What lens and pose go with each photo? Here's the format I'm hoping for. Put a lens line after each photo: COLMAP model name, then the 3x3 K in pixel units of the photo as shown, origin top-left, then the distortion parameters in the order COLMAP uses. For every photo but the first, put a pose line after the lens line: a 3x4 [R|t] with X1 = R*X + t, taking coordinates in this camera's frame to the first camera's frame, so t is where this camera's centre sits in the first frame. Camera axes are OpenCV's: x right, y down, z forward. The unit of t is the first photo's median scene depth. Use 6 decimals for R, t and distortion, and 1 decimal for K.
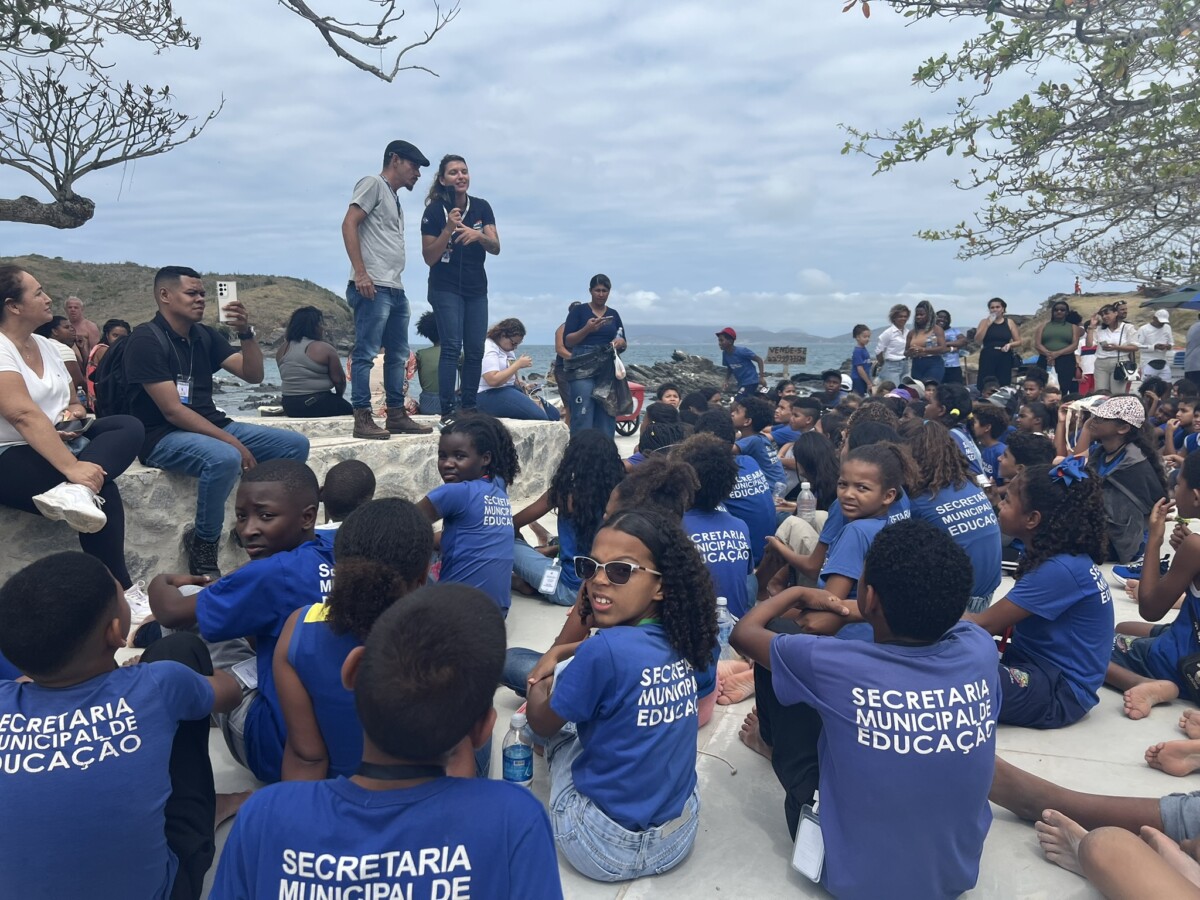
lens RADIAL K [[879.9, 0, 602.9], [0, 879.9, 446.6], [0, 0, 1]] dist [0.043433, -0.052278]
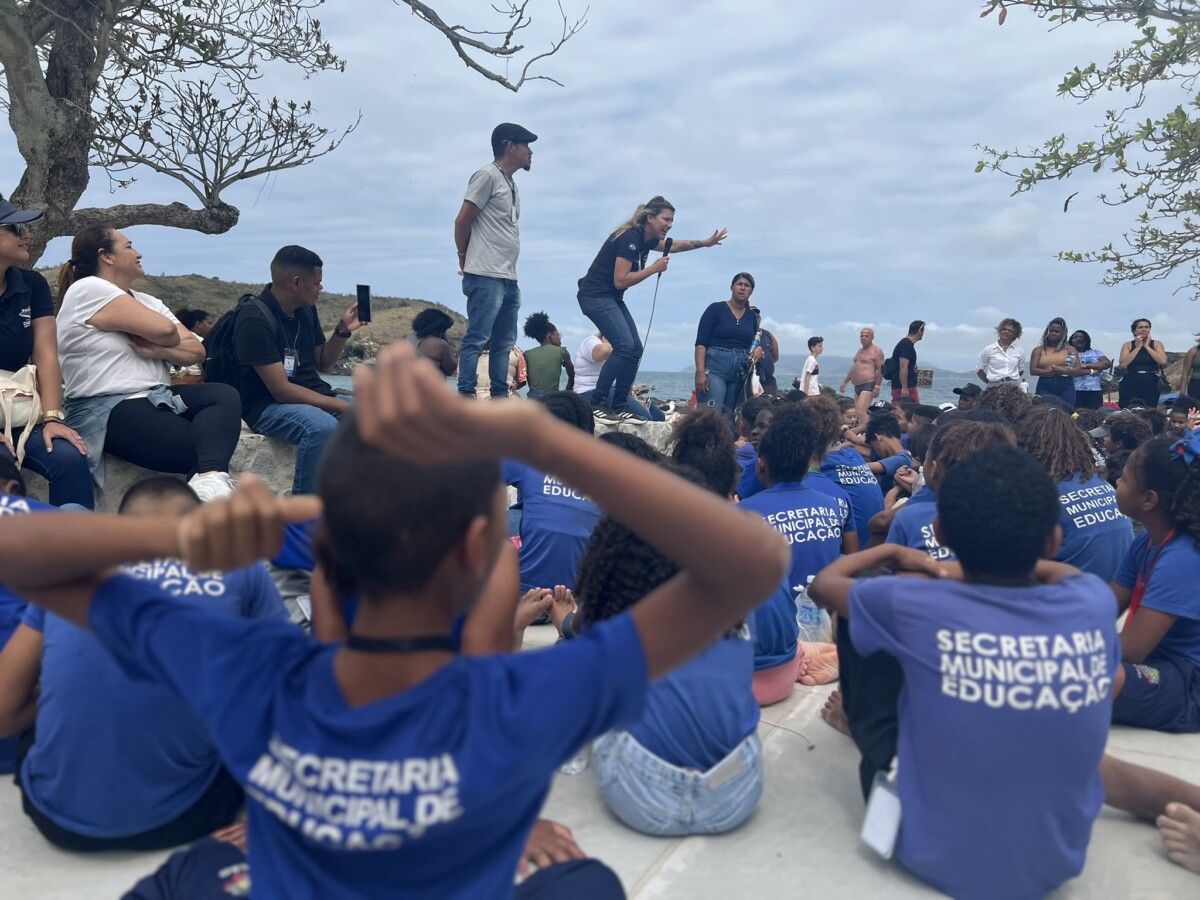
lens RADIAL K [[879.9, 0, 615.6], [0, 879.9, 453.1], [0, 0, 1]] dist [0.043433, -0.052278]
pose [[0.992202, 0.038886, -0.118416, 0.008422], [-0.041697, 0.998902, -0.021352, 0.017515], [0.117456, 0.026124, 0.992734, 0.012098]]
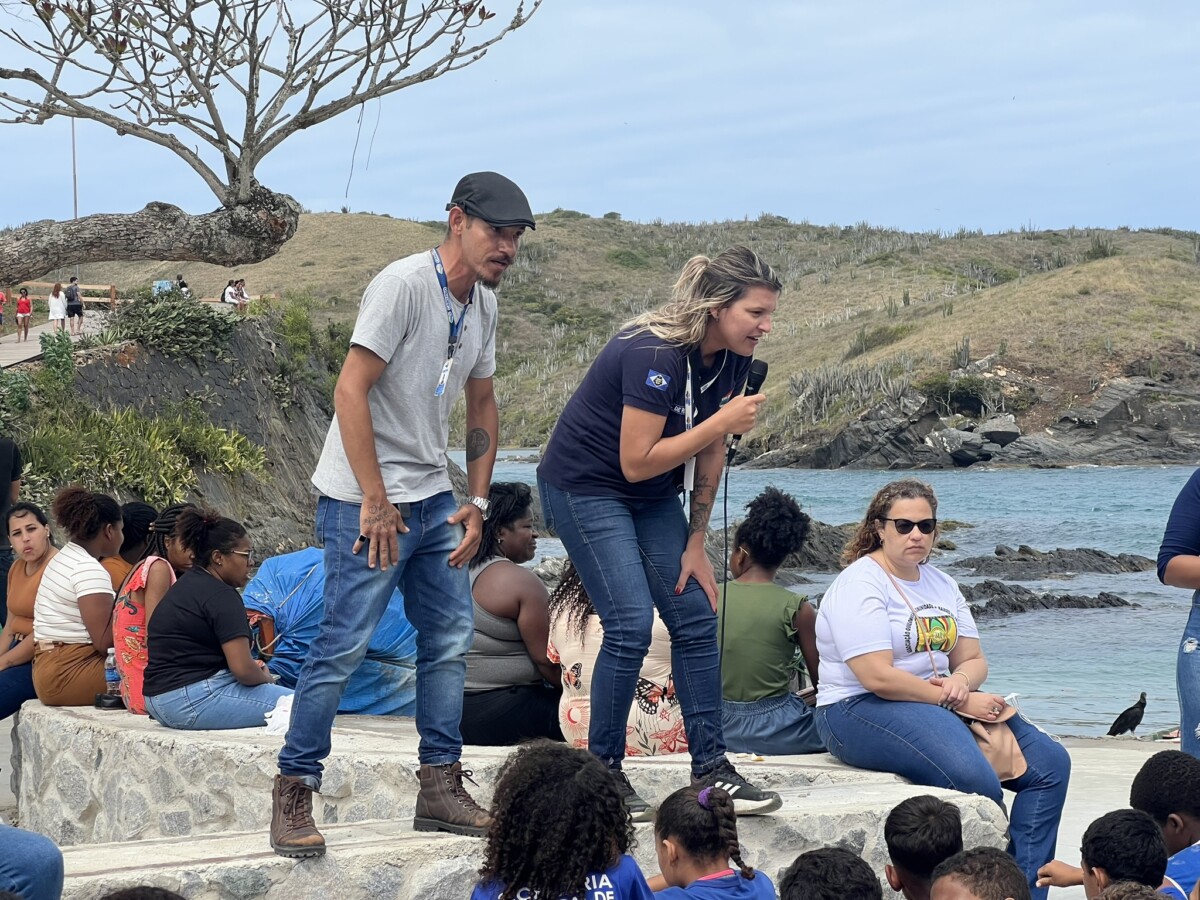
lens RADIAL K [[2648.4, 0, 599.9], [0, 2648.4, 452.4], [0, 0, 1]] dist [0.235973, 0.000000]
pose [[0.845653, -0.006157, -0.533698, 0.263287], [-0.046310, 0.995316, -0.084862, -0.046135], [0.531721, 0.096479, 0.841407, -0.023542]]
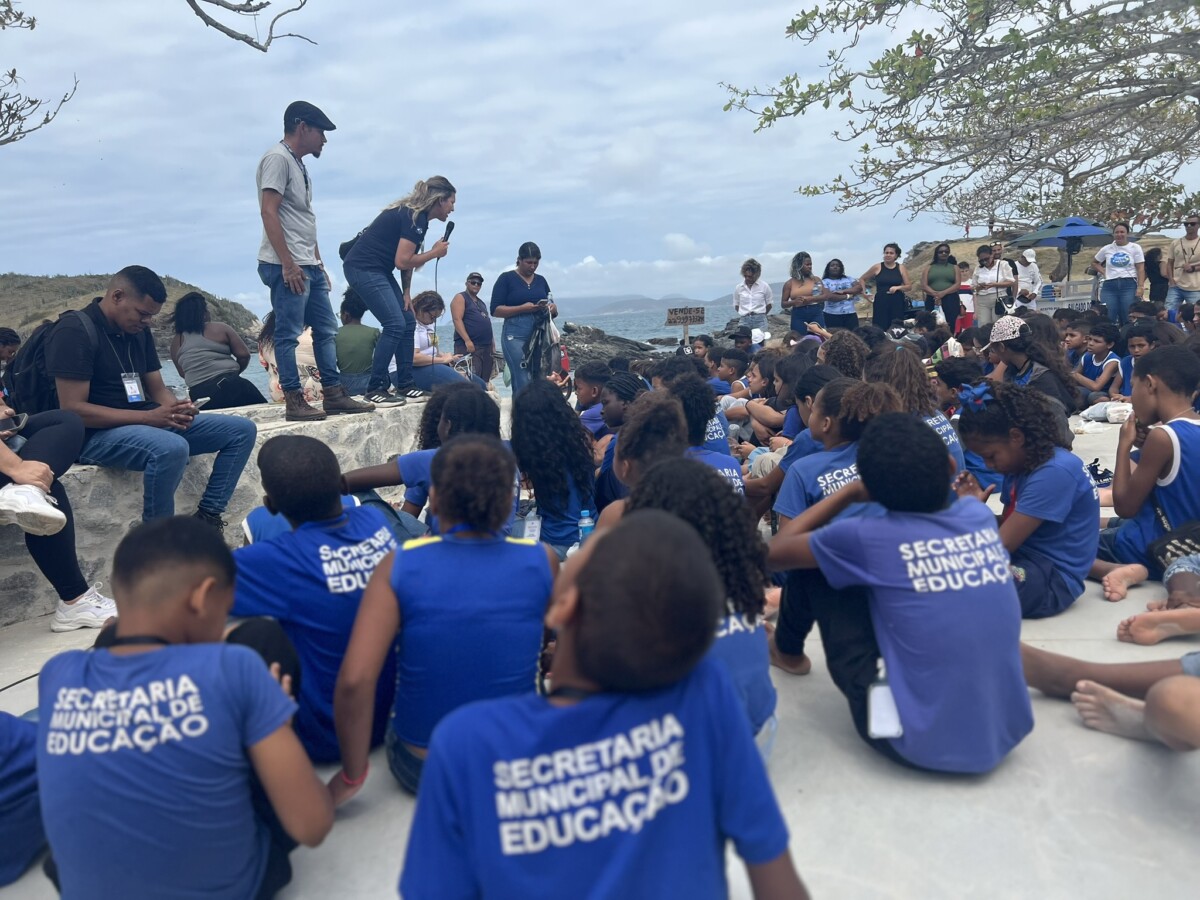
lens RADIAL K [[879.9, 0, 604.6], [0, 879.9, 457.9], [0, 0, 1]] dist [0.043433, -0.052278]
pose [[0.988552, -0.090449, 0.120767, -0.030801], [0.085539, 0.995307, 0.045251, 0.007283], [-0.124293, -0.034403, 0.991649, -0.000367]]
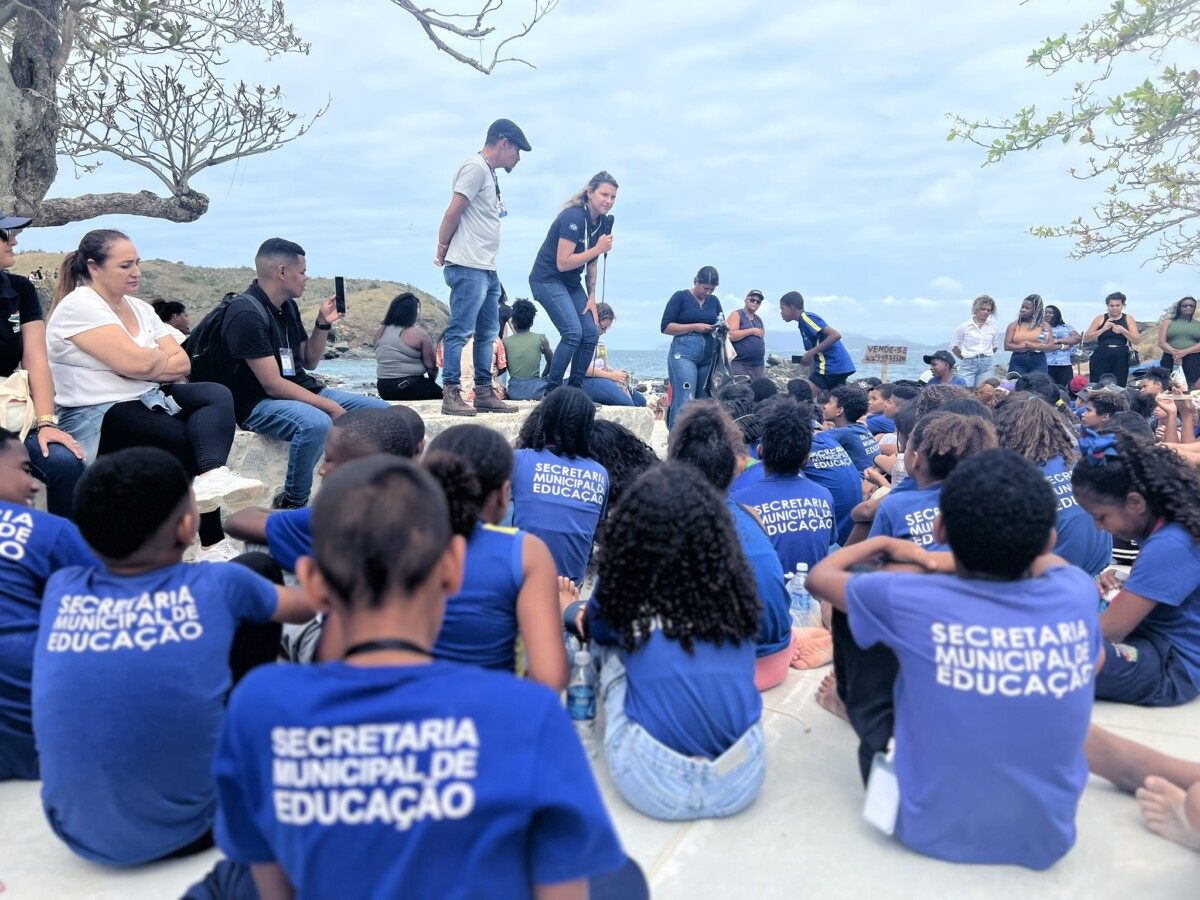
lens RADIAL K [[879.9, 0, 610.7], [0, 879.9, 455.4], [0, 0, 1]] dist [0.043433, -0.052278]
pose [[0.995201, 0.021559, -0.095452, 0.004114], [-0.021239, 0.999765, 0.004365, 0.013378], [0.095523, -0.002317, 0.995424, 0.005737]]
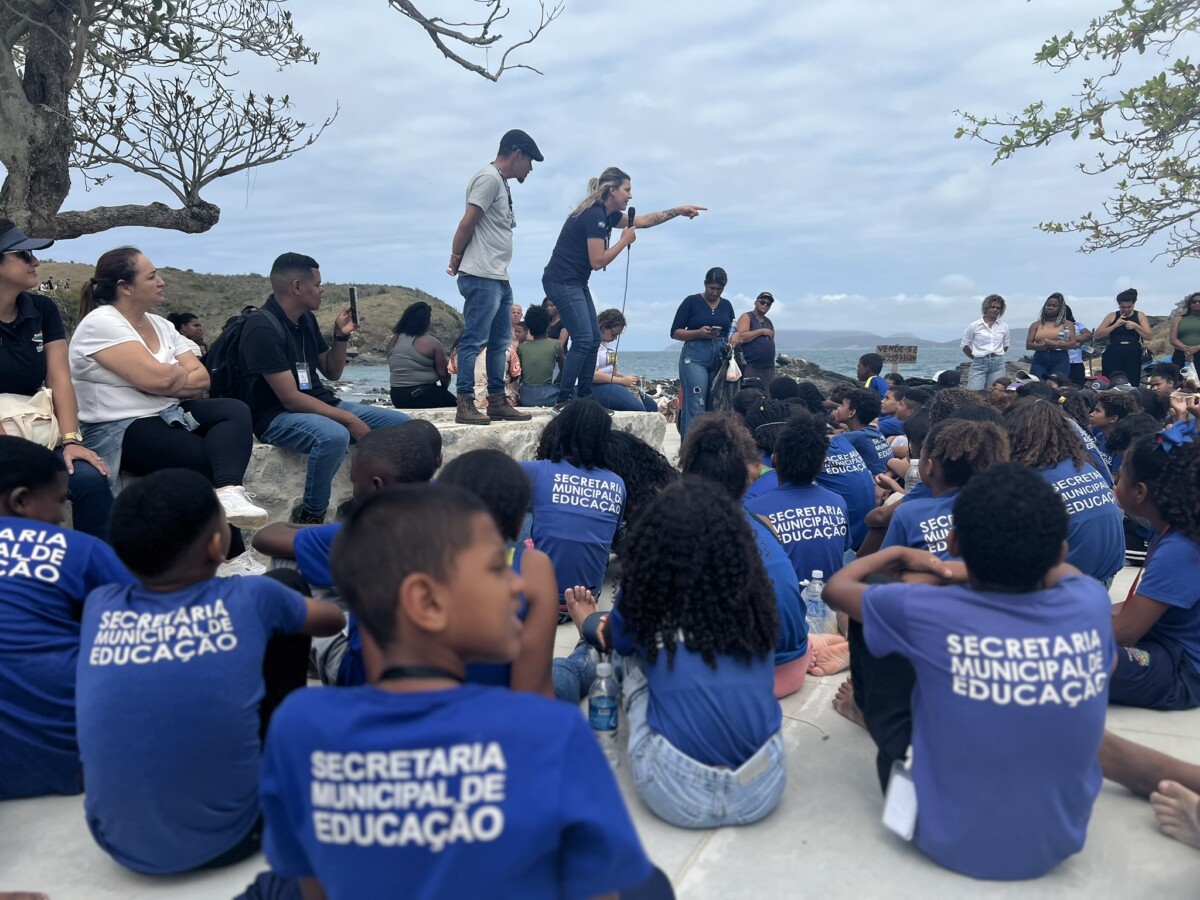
lens RADIAL K [[879.9, 0, 613.4], [0, 879.9, 459.9], [0, 0, 1]] dist [0.043433, -0.052278]
pose [[0.994526, 0.008564, -0.104138, 0.002862], [-0.007751, 0.999936, 0.008203, 0.010712], [0.104202, -0.007351, 0.994529, 0.002270]]
